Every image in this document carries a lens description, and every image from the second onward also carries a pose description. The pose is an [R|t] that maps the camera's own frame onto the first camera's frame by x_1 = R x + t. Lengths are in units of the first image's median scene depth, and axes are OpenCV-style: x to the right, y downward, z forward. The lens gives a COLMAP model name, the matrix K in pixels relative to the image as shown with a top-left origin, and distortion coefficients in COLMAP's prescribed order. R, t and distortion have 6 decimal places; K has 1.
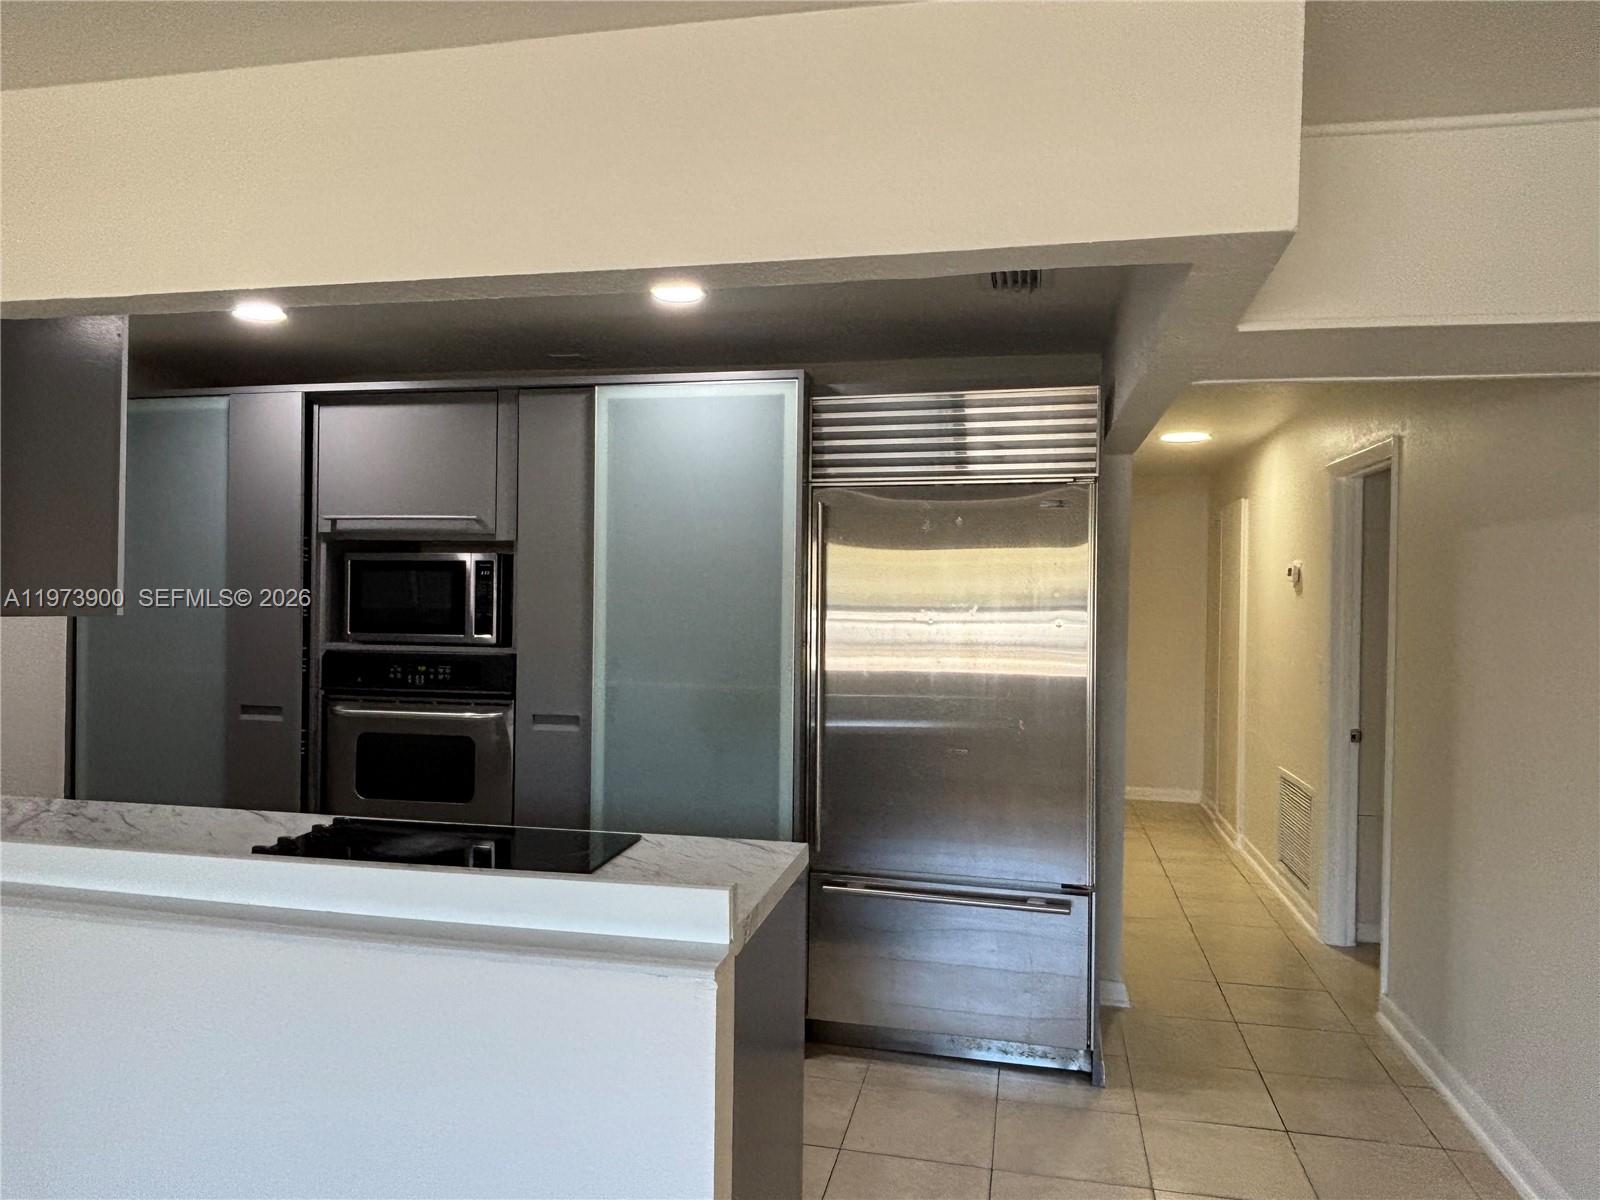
lens RADIAL K [[1075.2, 0, 784.6], [0, 1075.2, 593.9], [0, 0, 1]] dist [0.049256, -0.062973]
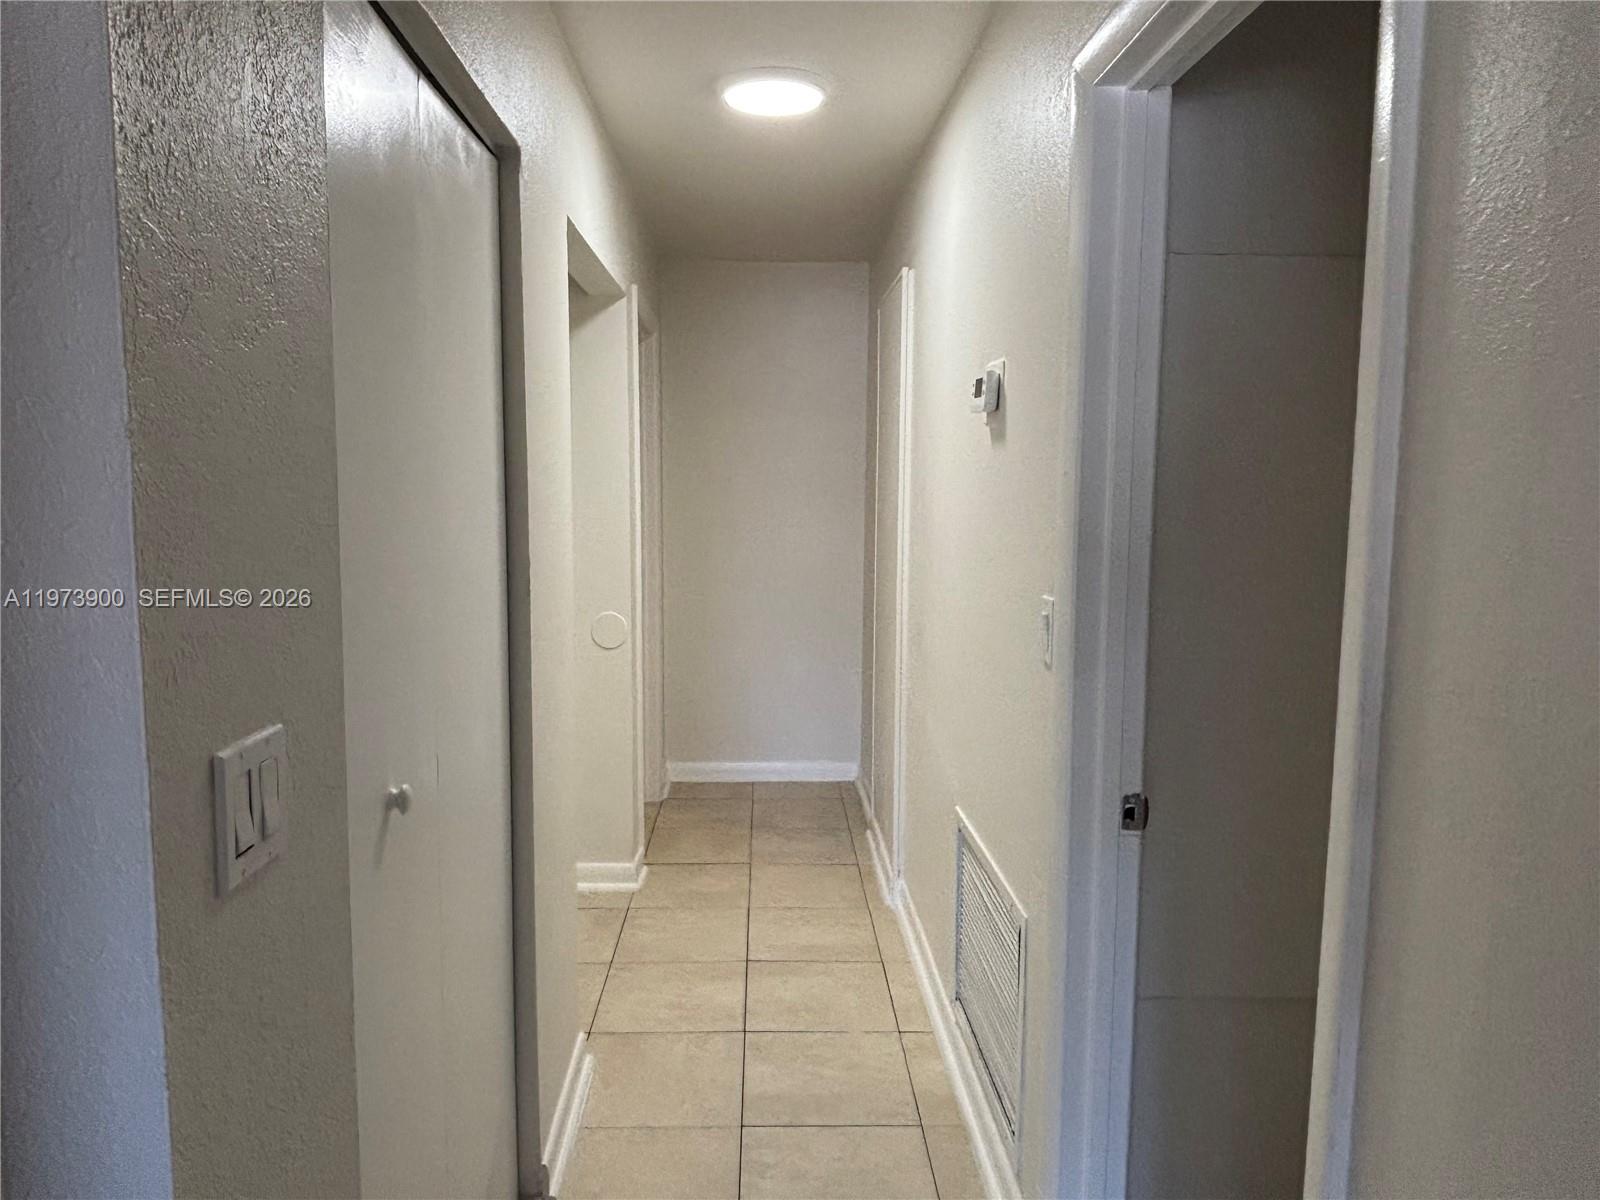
lens RADIAL K [[1075.2, 0, 784.6], [0, 1075.2, 593.9], [0, 0, 1]] dist [0.049256, -0.062973]
pose [[0.968587, -0.034913, 0.246211, 0.283031], [0.008386, 0.994118, 0.107977, 0.014452], [-0.248533, -0.102521, 0.963183, 0.597967]]
